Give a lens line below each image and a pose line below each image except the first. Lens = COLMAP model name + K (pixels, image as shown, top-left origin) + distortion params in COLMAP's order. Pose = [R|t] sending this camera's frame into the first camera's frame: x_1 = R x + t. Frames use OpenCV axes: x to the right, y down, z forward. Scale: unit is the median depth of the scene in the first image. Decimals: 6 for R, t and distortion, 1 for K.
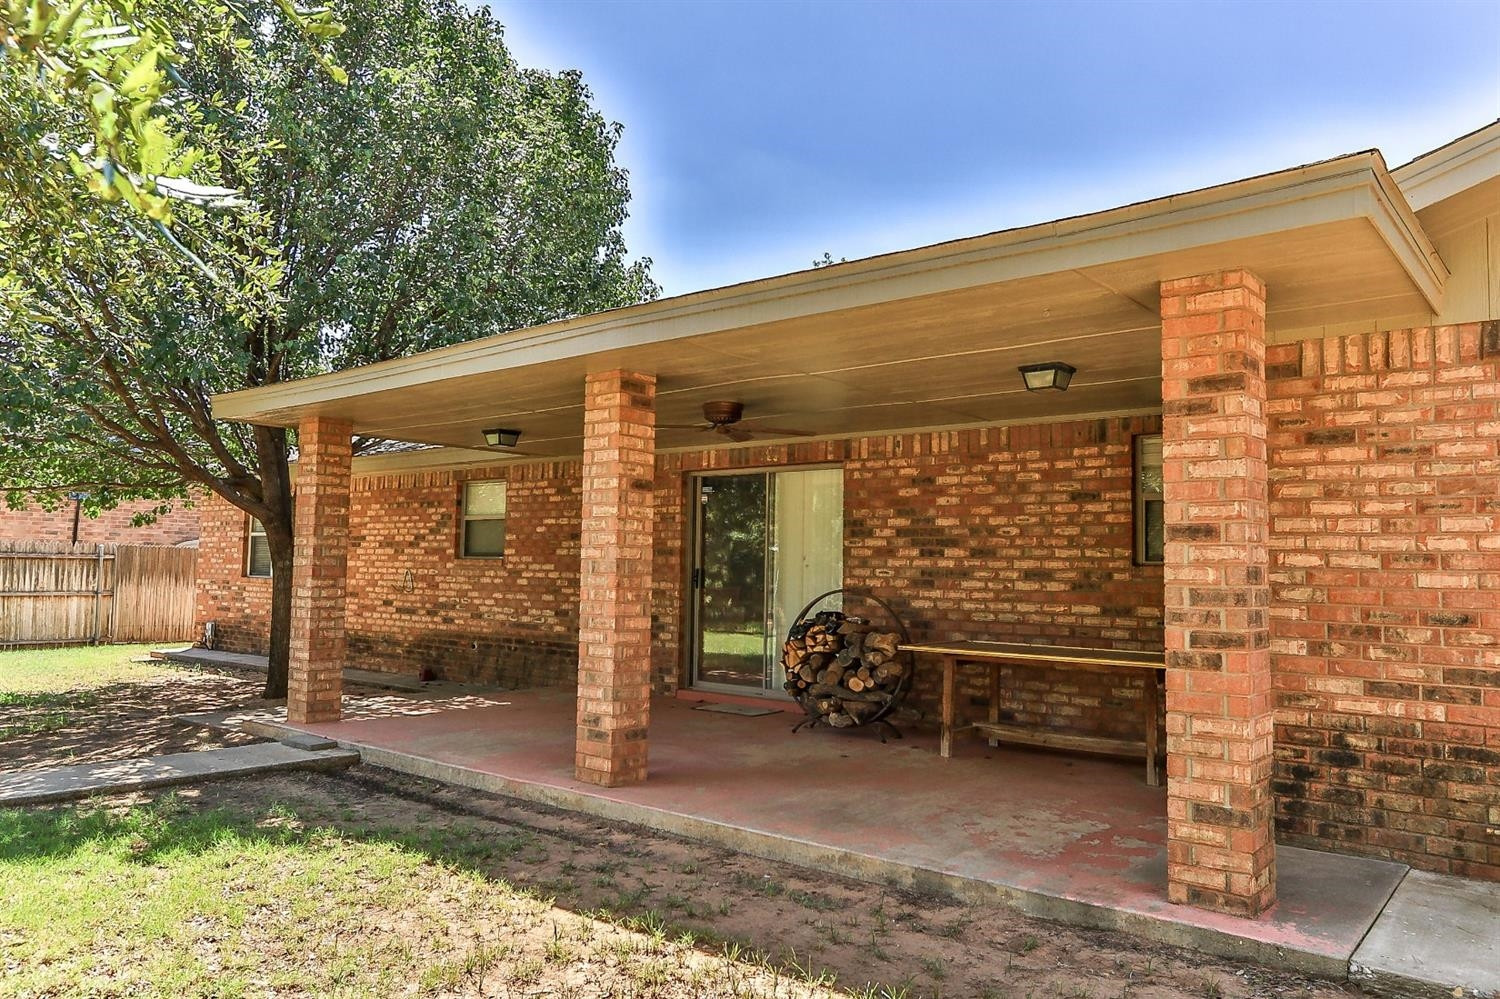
lens RADIAL K [[1016.2, 0, 746.5], [0, 1016.2, 497.9], [0, 0, 1]] dist [-0.008112, -0.002070]
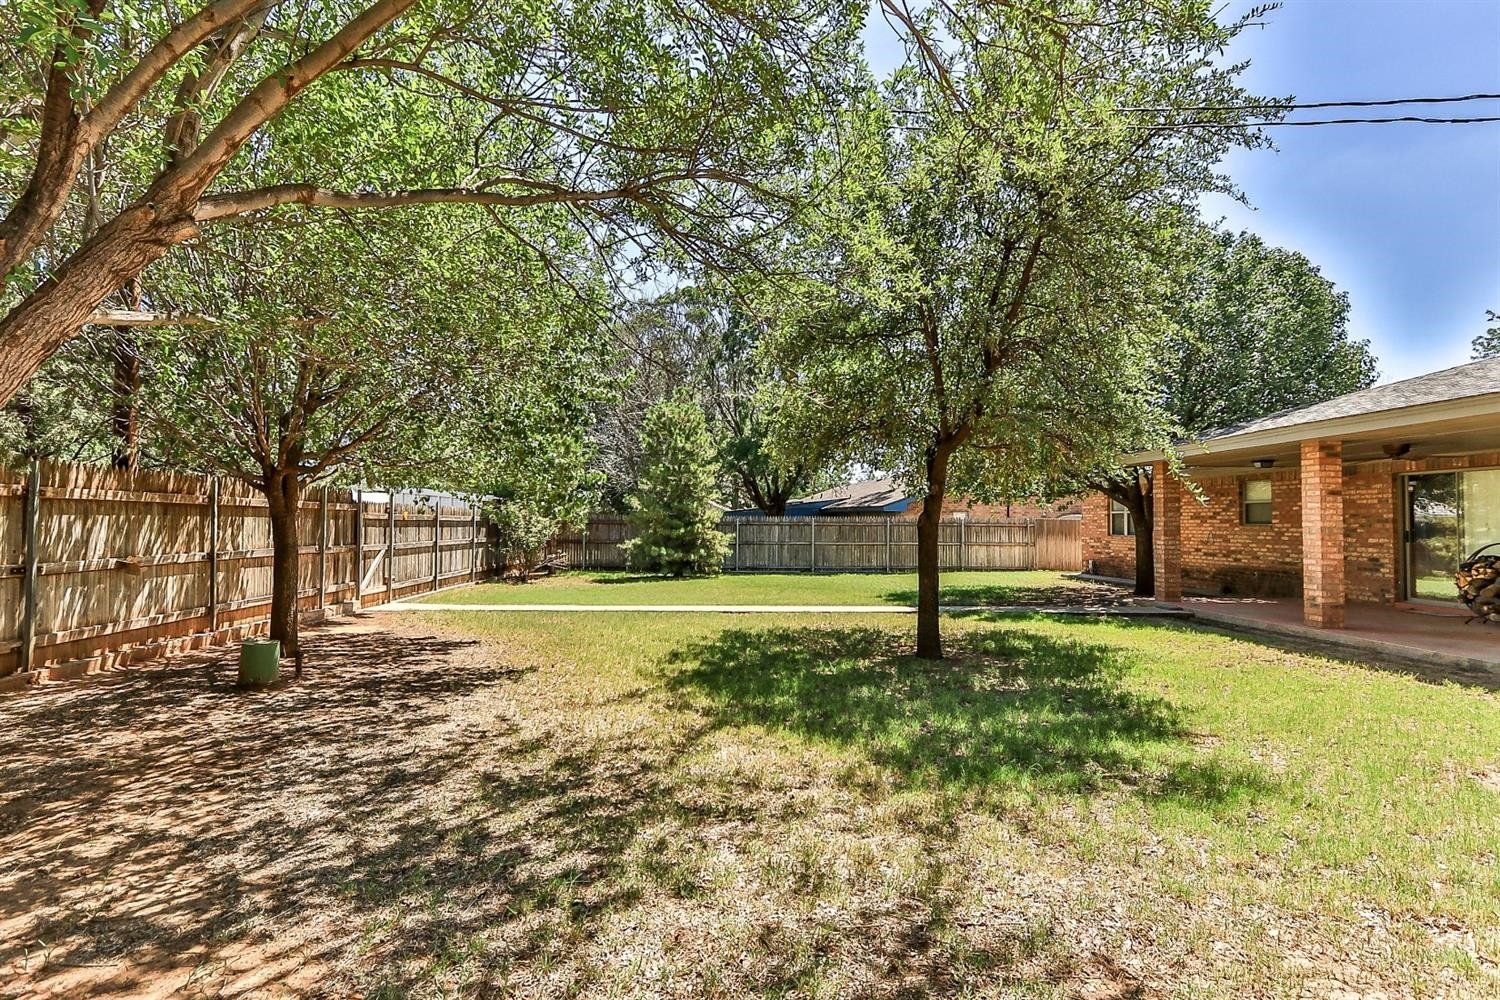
lens RADIAL K [[753.2, 0, 744.2], [0, 753.2, 500.6], [0, 0, 1]] dist [0.003991, -0.000200]
pose [[0.648812, -0.034574, -0.760163, 0.197013], [0.057482, 0.998340, 0.003656, -0.048208], [0.758774, -0.046068, 0.649722, -0.651390]]
